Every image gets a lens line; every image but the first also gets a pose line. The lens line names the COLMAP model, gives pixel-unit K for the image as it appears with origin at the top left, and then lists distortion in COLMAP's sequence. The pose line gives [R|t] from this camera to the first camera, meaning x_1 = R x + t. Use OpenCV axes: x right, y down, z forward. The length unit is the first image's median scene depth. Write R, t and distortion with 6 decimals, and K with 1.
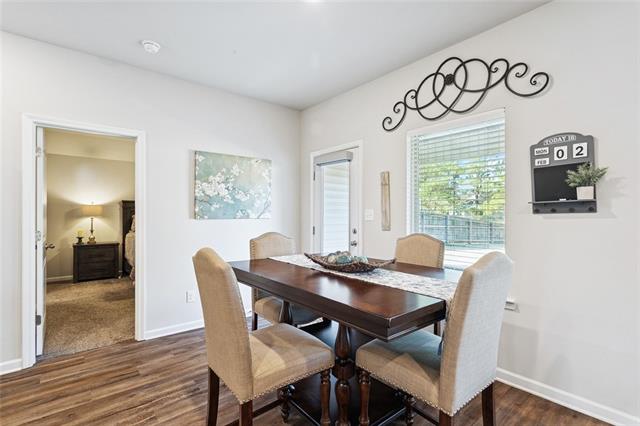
lens RADIAL K [[307.3, 0, 320.0], [0, 307.3, 213.0], [0, 0, 1]] dist [-0.000598, 0.000190]
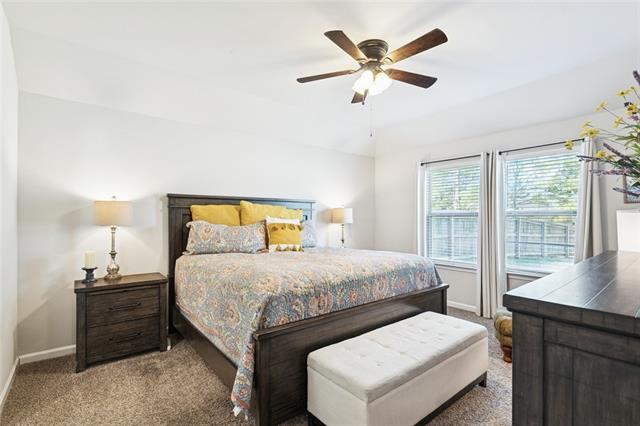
lens RADIAL K [[307.3, 0, 320.0], [0, 307.3, 213.0], [0, 0, 1]] dist [-0.000598, 0.000190]
pose [[0.999956, -0.000708, -0.009373, -0.409012], [0.000643, 0.999975, -0.007008, -0.004722], [0.009378, 0.007001, 0.999932, 0.512992]]
